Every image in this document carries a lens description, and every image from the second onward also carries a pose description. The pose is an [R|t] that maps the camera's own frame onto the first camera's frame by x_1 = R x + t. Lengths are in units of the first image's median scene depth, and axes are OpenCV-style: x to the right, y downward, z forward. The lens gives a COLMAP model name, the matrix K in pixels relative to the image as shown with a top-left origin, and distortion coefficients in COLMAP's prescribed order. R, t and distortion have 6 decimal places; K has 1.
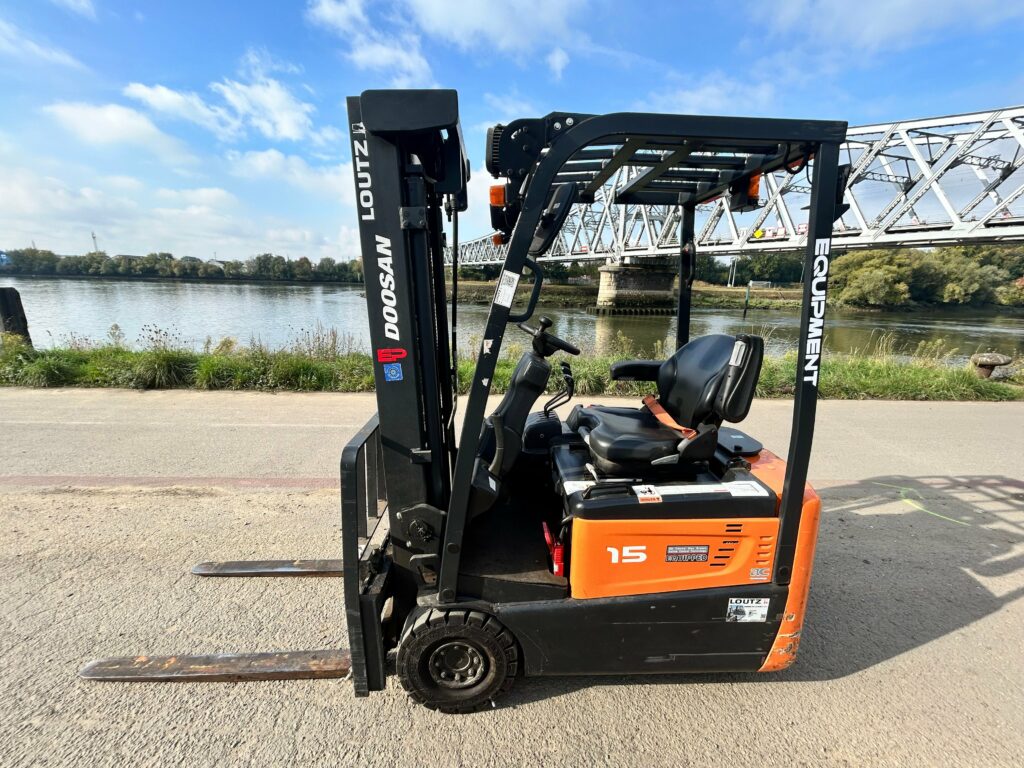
lens RADIAL K [[410.7, 0, 510.7], [0, 410.7, 384.6], [0, 0, 1]] dist [0.001586, -0.000215]
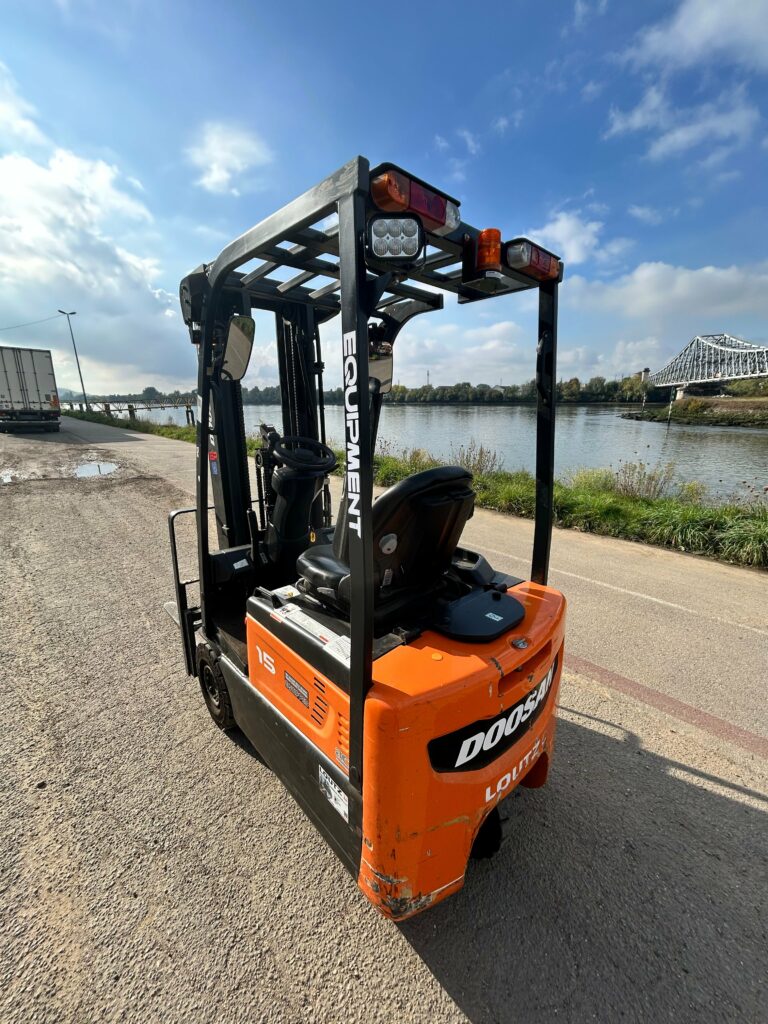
lens RADIAL K [[410.7, 0, 382.4], [0, 410.7, 515.8], [0, 0, 1]] dist [0.001586, -0.000215]
pose [[0.643306, 0.180322, -0.744071, 0.764619], [-0.162356, 0.981895, 0.097589, -0.065859], [0.748197, 0.058025, 0.660935, 0.324269]]
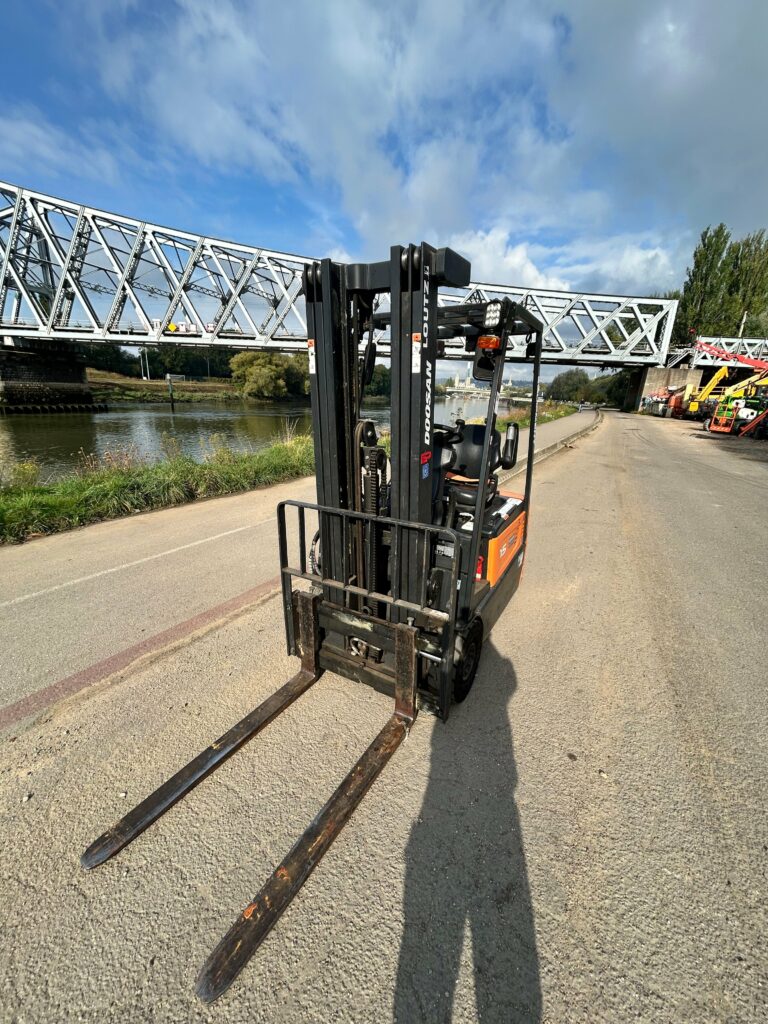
lens RADIAL K [[410.7, 0, 384.0], [0, 410.7, 512.6], [0, 0, 1]] dist [0.001586, -0.000215]
pose [[0.546557, -0.239187, 0.802536, -0.894844], [0.174435, 0.969838, 0.170253, -0.091739], [-0.819053, 0.046938, 0.571795, 0.253048]]
